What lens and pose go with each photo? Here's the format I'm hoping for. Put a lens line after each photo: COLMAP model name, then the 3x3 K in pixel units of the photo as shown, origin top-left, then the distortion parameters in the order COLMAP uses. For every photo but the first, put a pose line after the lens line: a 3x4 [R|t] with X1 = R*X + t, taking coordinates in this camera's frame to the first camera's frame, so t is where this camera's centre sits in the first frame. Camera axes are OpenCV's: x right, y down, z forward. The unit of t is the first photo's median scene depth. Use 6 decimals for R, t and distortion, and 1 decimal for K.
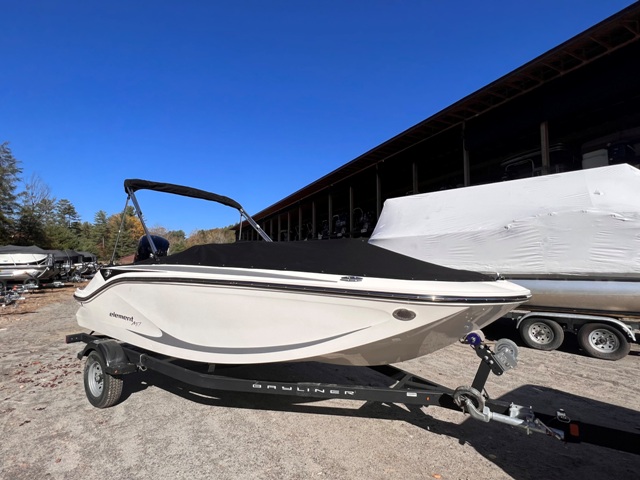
lens RADIAL K [[315.7, 0, 319.9], [0, 315.7, 240.4], [0, 0, 1]] dist [-0.004627, 0.000472]
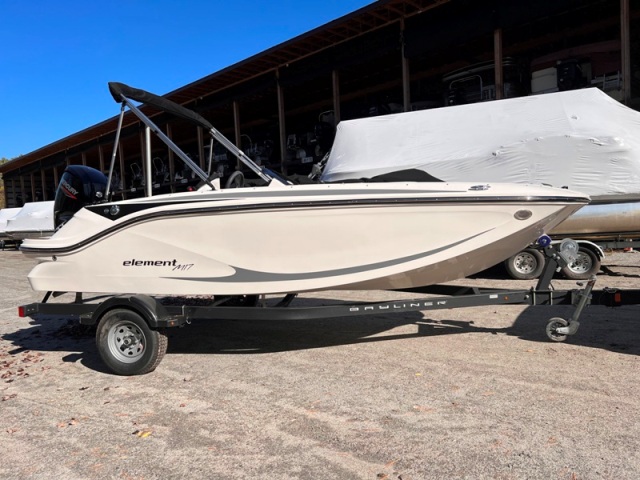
lens RADIAL K [[482.9, 0, 319.9], [0, 482.9, 238.9], [0, 0, 1]] dist [0.027859, -0.022195]
pose [[0.936940, -0.063391, 0.343692, -0.413523], [0.026673, 0.993515, 0.110532, 0.037708], [-0.348470, -0.094395, 0.932555, -0.177100]]
